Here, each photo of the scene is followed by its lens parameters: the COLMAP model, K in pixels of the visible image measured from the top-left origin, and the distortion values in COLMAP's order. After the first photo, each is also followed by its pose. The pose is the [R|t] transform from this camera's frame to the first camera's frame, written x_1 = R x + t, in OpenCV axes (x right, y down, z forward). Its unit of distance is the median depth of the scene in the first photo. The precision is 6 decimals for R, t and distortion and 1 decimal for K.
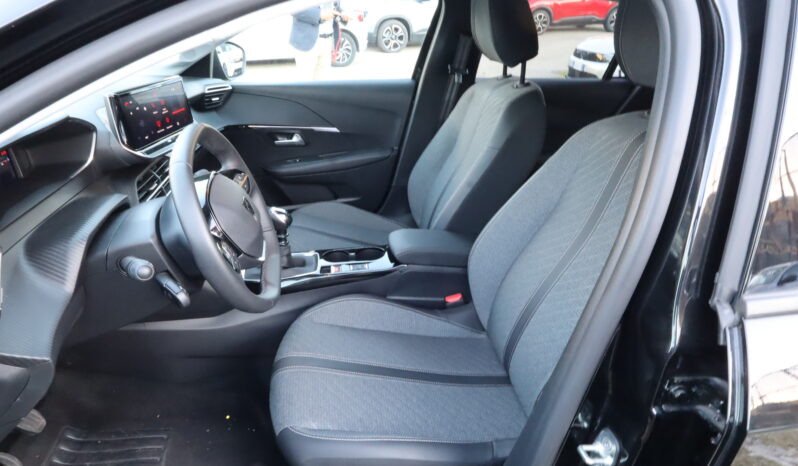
lens RADIAL K [[484.3, 0, 399.0], [0, 484.3, 233.0], [0, 0, 1]] dist [0.004028, -0.001497]
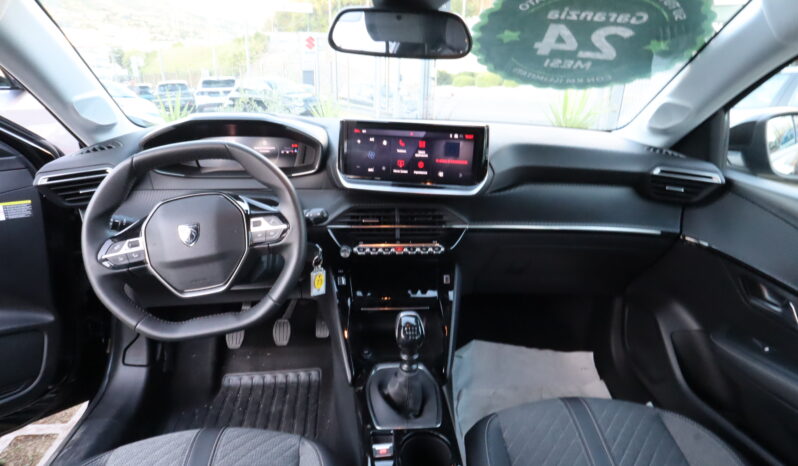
lens RADIAL K [[484.3, 0, 399.0], [0, 484.3, 233.0], [0, 0, 1]] dist [0.004028, -0.001497]
pose [[-0.061525, 0.310724, -0.948507, 0.258379], [-0.451118, 0.839046, 0.304128, -0.251387], [0.890341, 0.446600, 0.088551, 0.629581]]
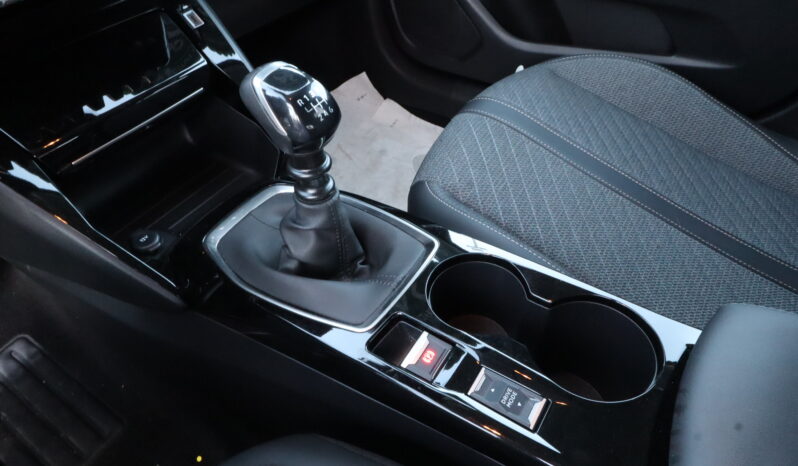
lens RADIAL K [[484.3, 0, 399.0], [0, 484.3, 233.0], [0, 0, 1]] dist [0.004028, -0.001497]
pose [[0.738022, 0.429769, -0.520214, -0.023001], [-0.213384, 0.880023, 0.424296, -0.071199], [0.640149, -0.202135, 0.741182, 0.598500]]
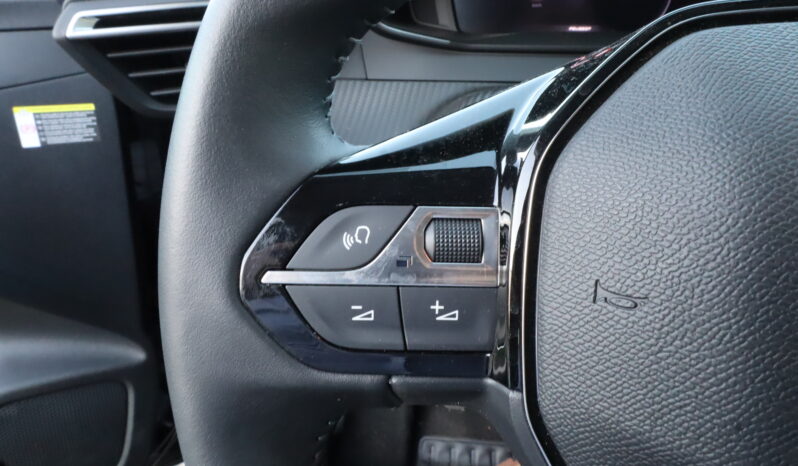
lens RADIAL K [[484.3, 0, 399.0], [0, 484.3, 233.0], [0, 0, 1]] dist [0.004028, -0.001497]
pose [[-0.272427, 0.401125, -0.874575, -0.098312], [-0.425169, 0.765213, 0.483405, -0.031581], [0.863142, 0.503535, -0.037918, 0.439418]]
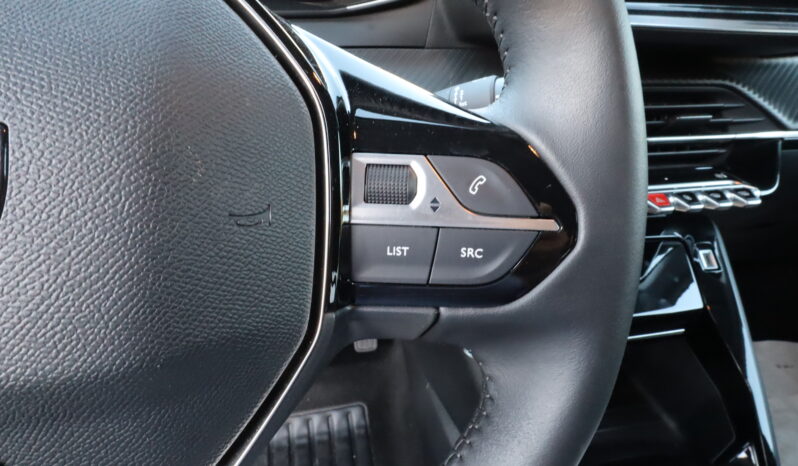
lens RADIAL K [[484.3, 0, 399.0], [0, 484.3, 233.0], [0, 0, 1]] dist [0.004028, -0.001497]
pose [[0.054324, 0.438761, -0.896960, -0.099634], [-0.446572, 0.814119, 0.371192, -0.069518], [0.893097, 0.380393, 0.240165, 0.534661]]
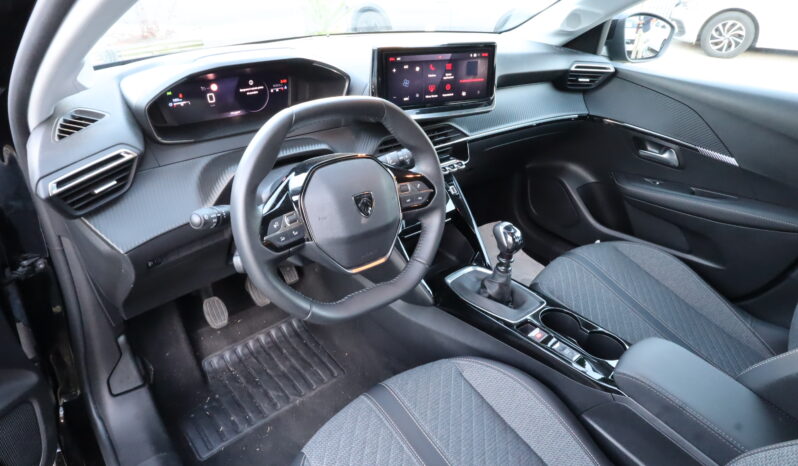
lens RADIAL K [[484.3, 0, 399.0], [0, 484.3, 233.0], [0, 0, 1]] dist [0.004028, -0.001497]
pose [[0.537149, 0.428135, -0.726754, 0.163596], [-0.391007, 0.889827, 0.235205, -0.111696], [0.747385, 0.157826, 0.645374, 0.262157]]
